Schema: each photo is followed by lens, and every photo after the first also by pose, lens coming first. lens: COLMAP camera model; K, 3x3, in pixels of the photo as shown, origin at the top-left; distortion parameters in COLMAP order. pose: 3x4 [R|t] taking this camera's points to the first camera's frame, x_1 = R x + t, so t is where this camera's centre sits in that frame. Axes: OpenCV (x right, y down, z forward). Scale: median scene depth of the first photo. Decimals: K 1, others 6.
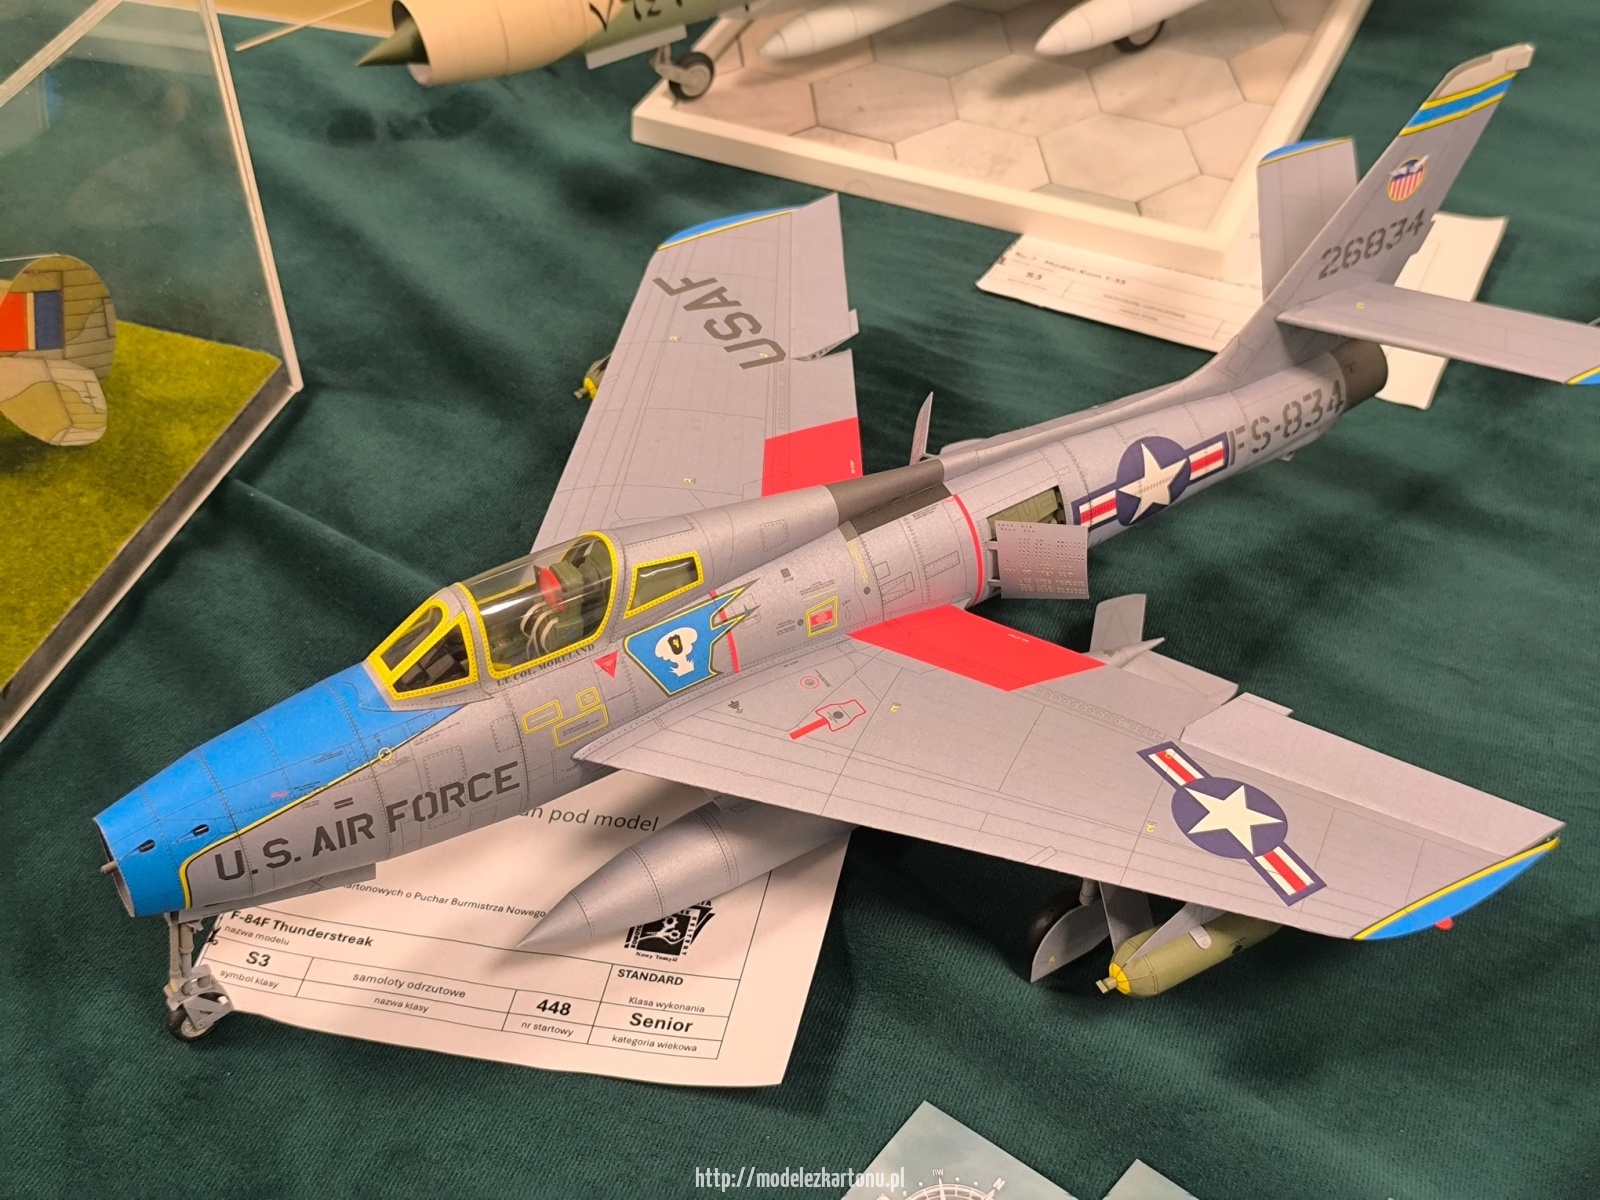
lens RADIAL K [[2148.9, 0, 797.4], [0, 2148.9, 613.1], [0, 0, 1]] dist [0.027440, 0.000000]
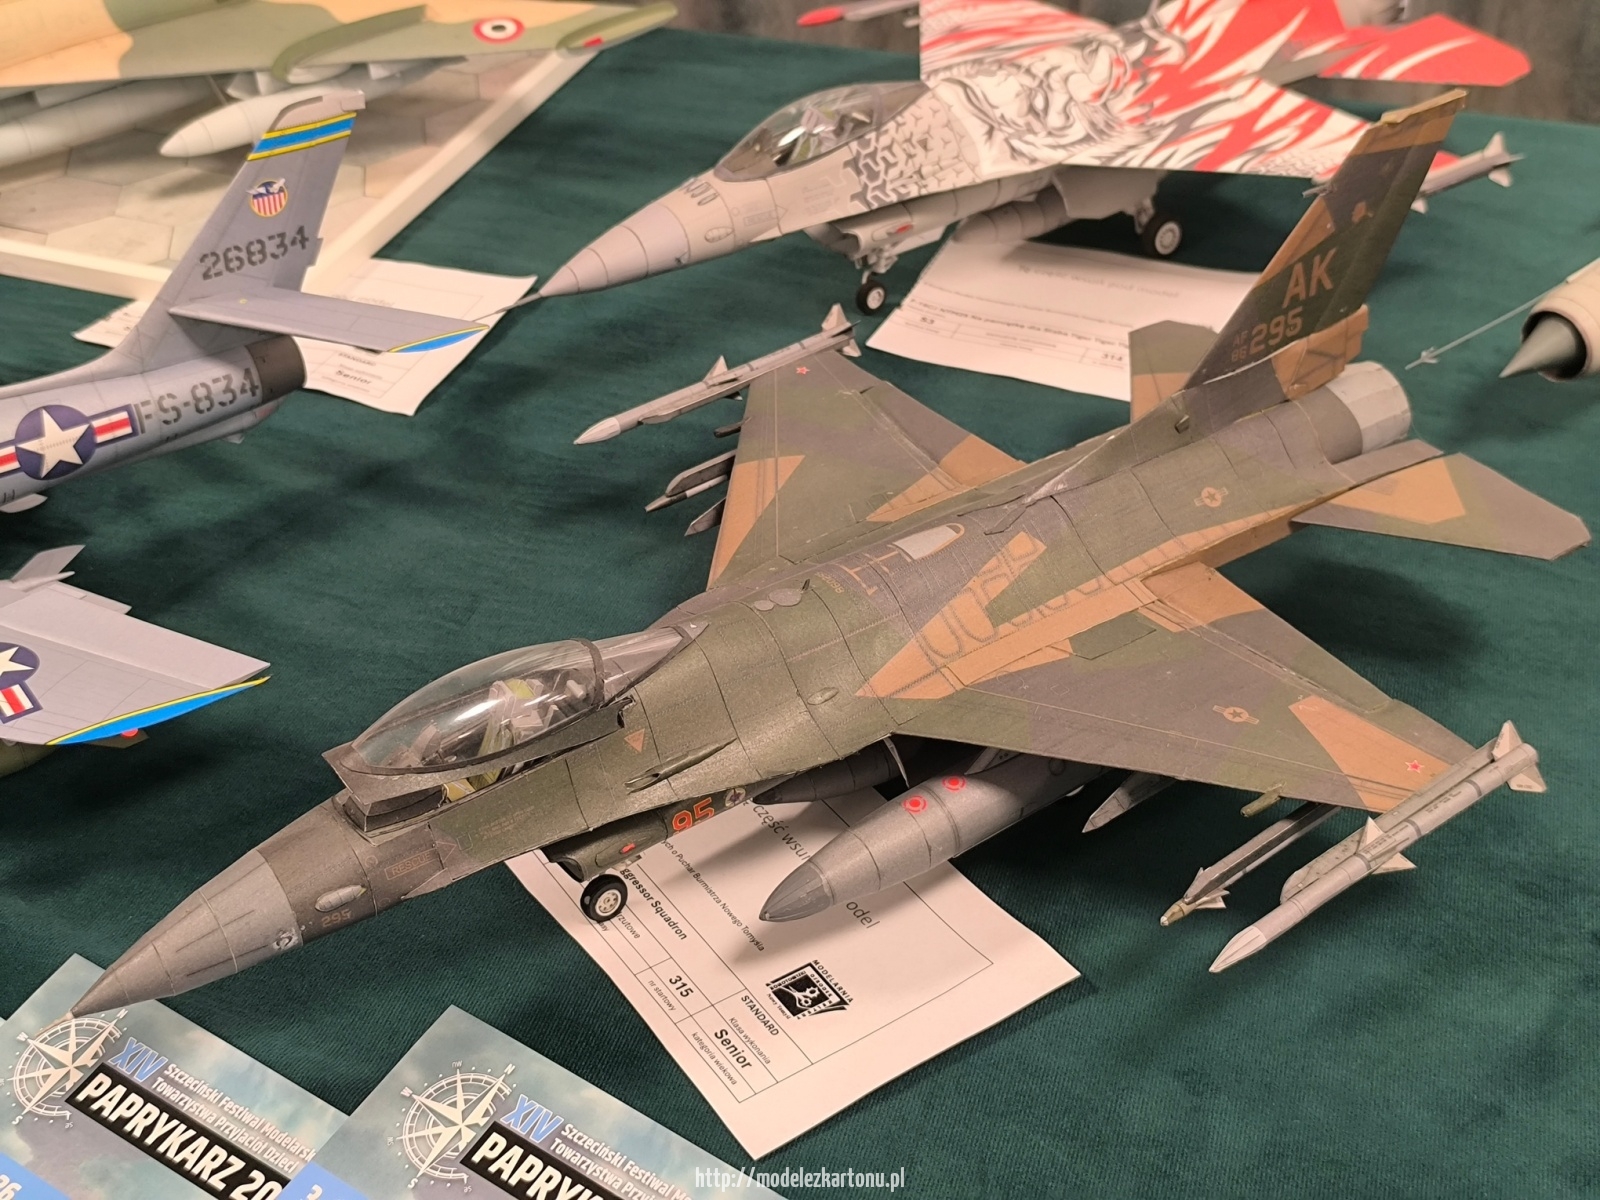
lens RADIAL K [[2148.9, 0, 774.4], [0, 2148.9, 637.1], [0, 0, 1]] dist [0.027440, 0.000000]
pose [[0.998565, -0.032804, 0.042322, 0.413774], [0.037661, 0.992108, -0.119600, 0.168016], [-0.038065, 0.121022, 0.991920, -0.168229]]
